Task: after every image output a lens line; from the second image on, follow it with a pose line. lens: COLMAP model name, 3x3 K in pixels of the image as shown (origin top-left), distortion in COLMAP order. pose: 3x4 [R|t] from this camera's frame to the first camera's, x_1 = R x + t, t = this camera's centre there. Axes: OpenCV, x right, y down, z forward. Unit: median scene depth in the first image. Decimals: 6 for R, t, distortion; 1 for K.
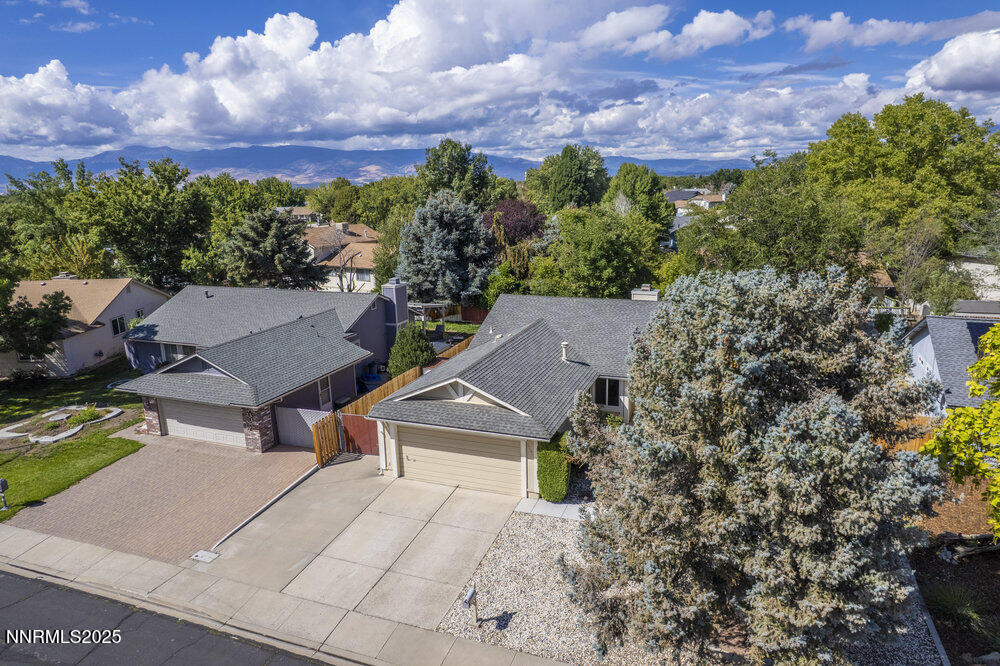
lens RADIAL K [[641.9, 0, 500.0], [0, 641.9, 333.0], [0, 0, 1]] dist [-0.084169, 0.083690]
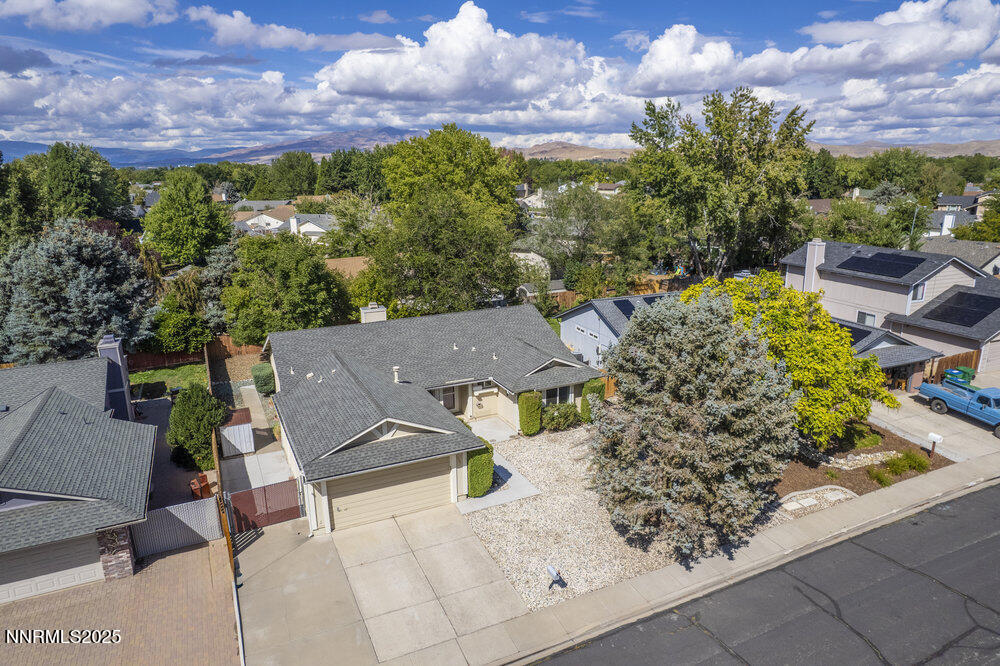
lens RADIAL K [[641.9, 0, 500.0], [0, 641.9, 333.0], [0, 0, 1]] dist [-0.084169, 0.083690]
pose [[0.691280, -0.167037, 0.703016, -0.627336], [0.157406, 0.984360, 0.079106, -0.118283], [-0.705234, 0.055974, 0.706761, 0.092307]]
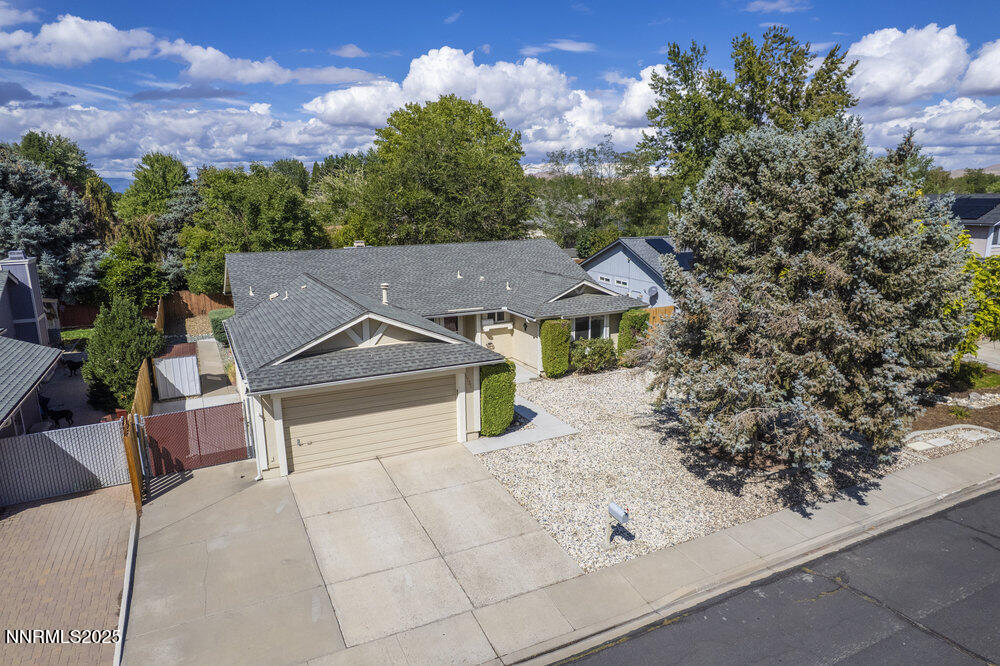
lens RADIAL K [[641.9, 0, 500.0], [0, 641.9, 333.0], [0, 0, 1]] dist [-0.084169, 0.083690]
pose [[0.685300, -0.140055, 0.714667, -0.480466], [0.160961, 0.986193, 0.038920, 0.083465], [-0.710250, 0.088361, 0.698382, 0.332894]]
